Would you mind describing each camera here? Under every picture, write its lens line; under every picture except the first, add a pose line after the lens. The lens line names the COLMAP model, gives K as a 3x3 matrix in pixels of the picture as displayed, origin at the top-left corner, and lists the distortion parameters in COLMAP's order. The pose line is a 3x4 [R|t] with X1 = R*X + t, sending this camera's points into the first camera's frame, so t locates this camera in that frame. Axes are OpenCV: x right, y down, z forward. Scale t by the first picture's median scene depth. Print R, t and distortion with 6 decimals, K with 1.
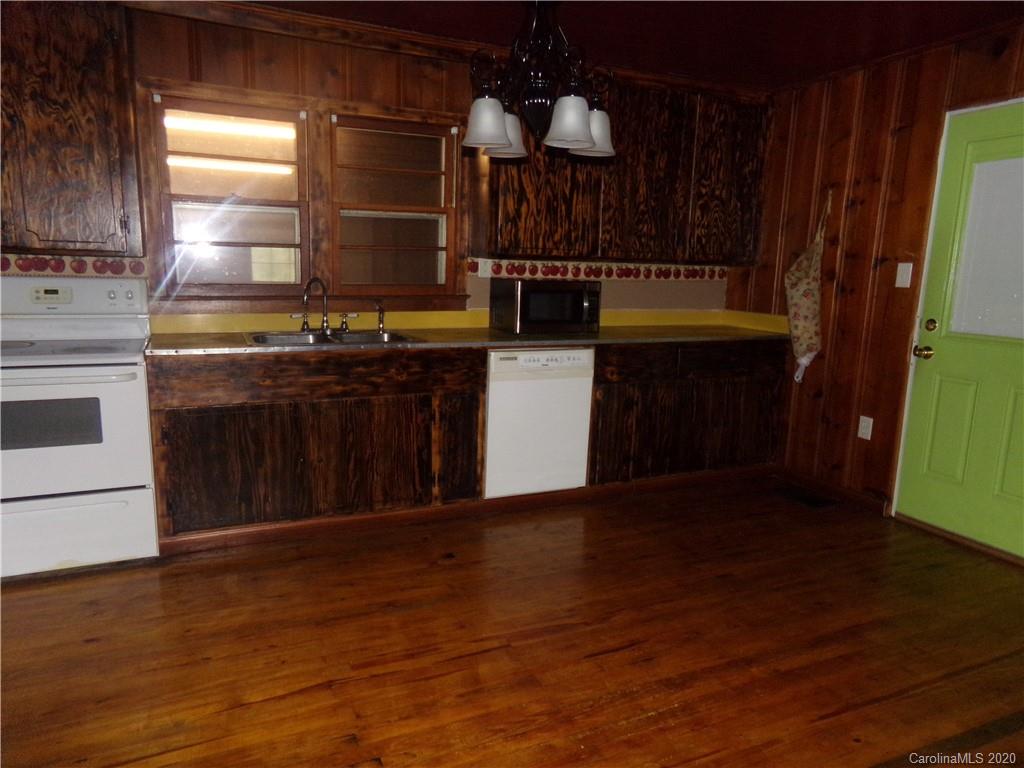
lens RADIAL K [[709.5, 0, 516.2], [0, 709.5, 385.1], [0, 0, 1]] dist [-0.101101, 0.186290]
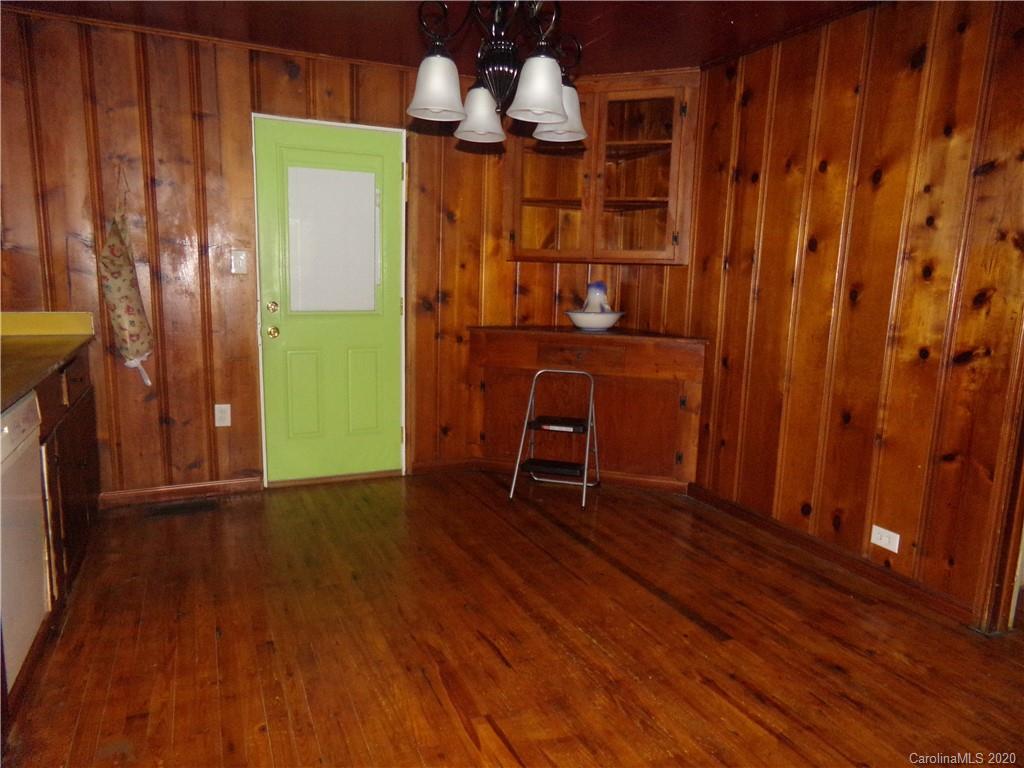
lens RADIAL K [[709.5, 0, 516.2], [0, 709.5, 385.1], [0, 0, 1]] dist [-0.101101, 0.186290]
pose [[-0.010623, -0.180717, 0.983478, -0.754478], [0.147047, 0.972558, 0.180299, -0.156435], [-0.989072, 0.146533, 0.016242, 0.886946]]
